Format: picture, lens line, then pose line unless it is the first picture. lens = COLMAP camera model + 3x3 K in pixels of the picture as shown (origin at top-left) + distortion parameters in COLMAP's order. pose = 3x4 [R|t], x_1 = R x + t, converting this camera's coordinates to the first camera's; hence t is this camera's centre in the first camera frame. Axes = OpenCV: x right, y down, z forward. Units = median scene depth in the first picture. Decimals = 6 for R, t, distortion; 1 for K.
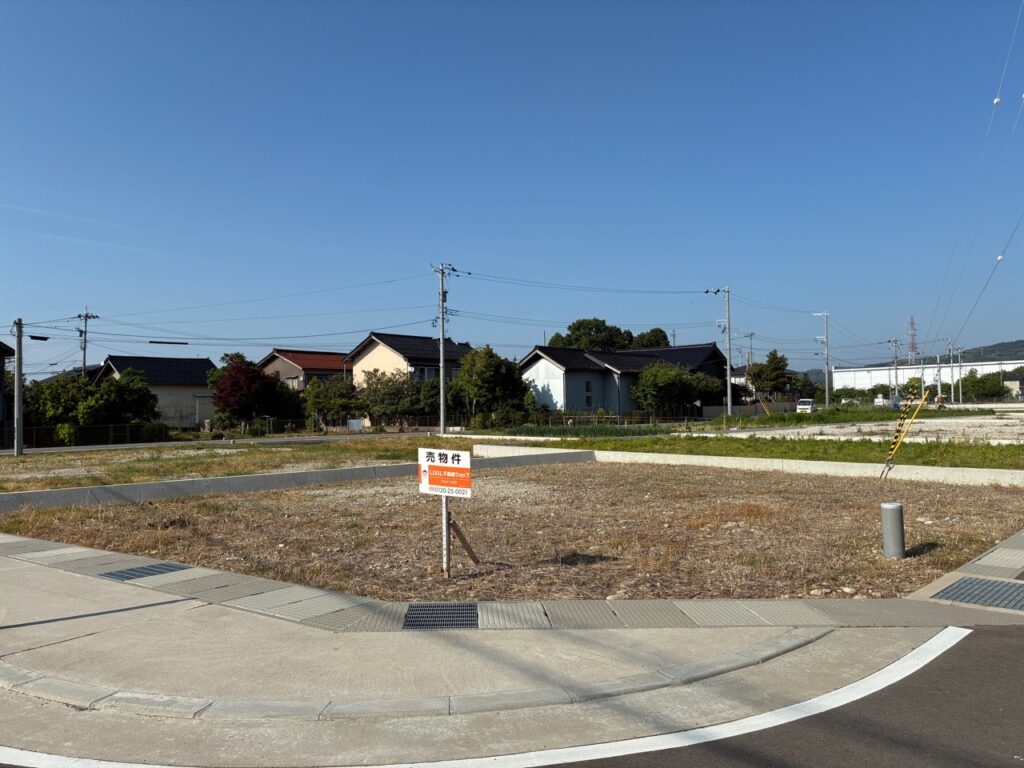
lens RADIAL K [[769.6, 0, 506.1], [0, 769.6, 381.4], [0, 0, 1]] dist [0.053705, -0.074162]
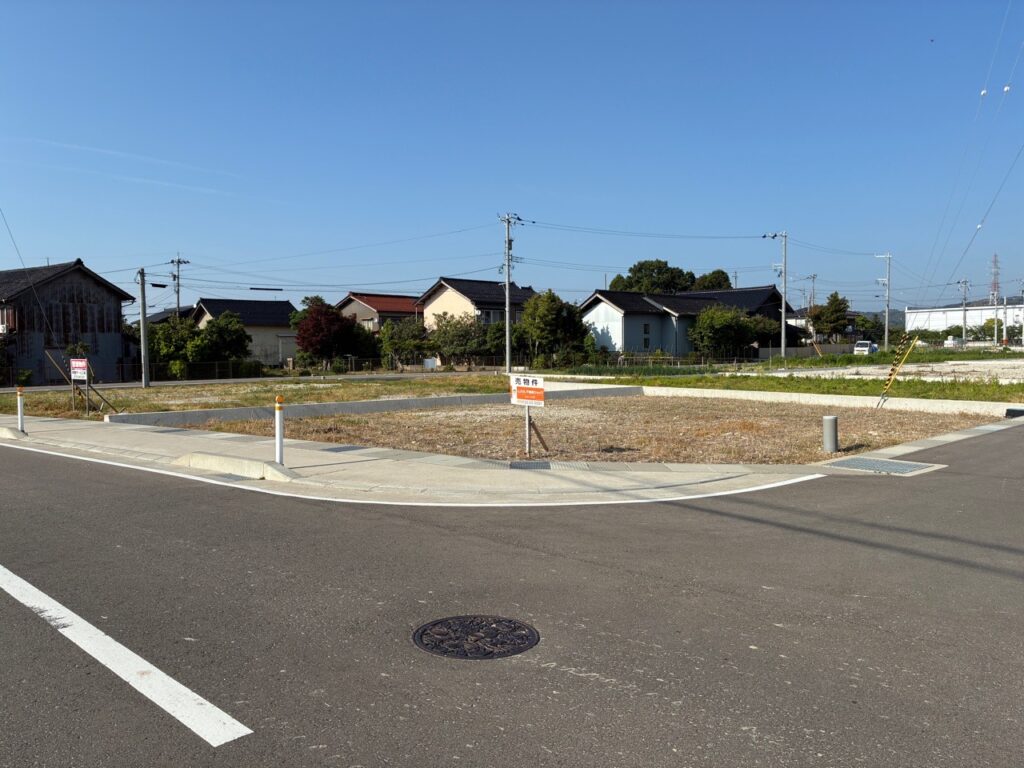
lens RADIAL K [[769.6, 0, 506.9], [0, 769.6, 379.2], [0, 0, 1]] dist [0.053705, -0.074162]
pose [[0.996942, 0.007609, -0.077780, 0.000045], [-0.001811, 0.997231, 0.074349, -0.002905], [0.078130, -0.073980, 0.994194, -0.074290]]
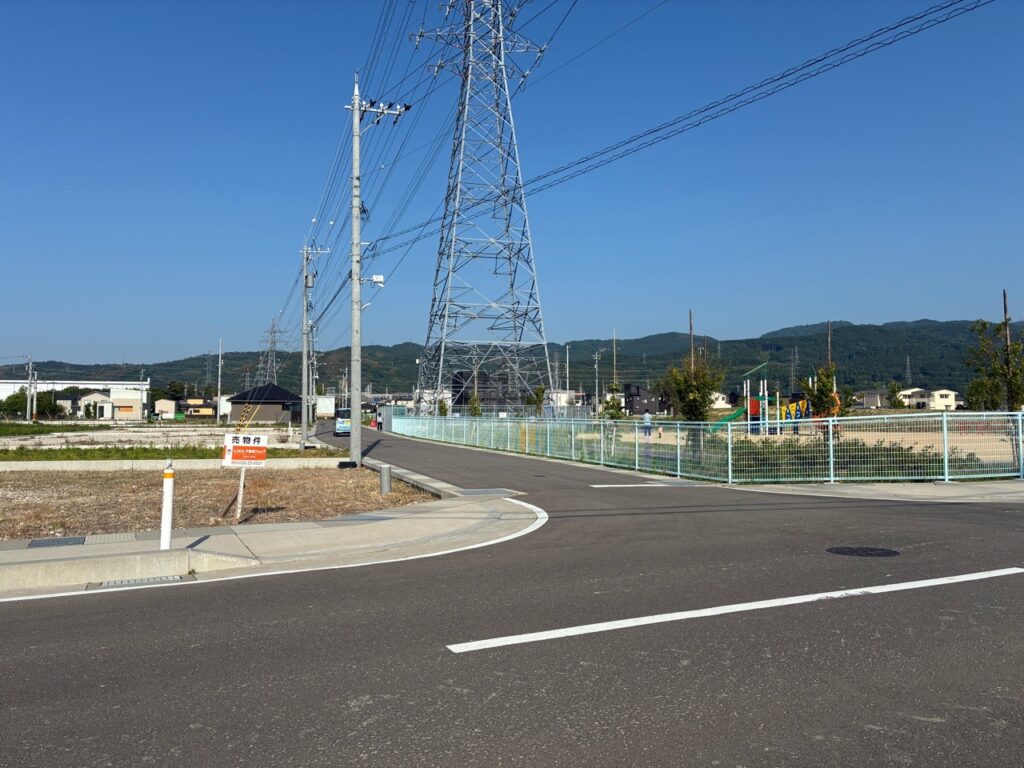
lens RADIAL K [[769.6, 0, 512.3], [0, 769.6, 382.1], [0, 0, 1]] dist [0.053705, -0.074162]
pose [[0.428941, 0.059310, 0.901383, -0.157868], [-0.038838, 0.998130, -0.047194, 0.005430], [-0.902497, -0.014765, 0.430442, -0.008494]]
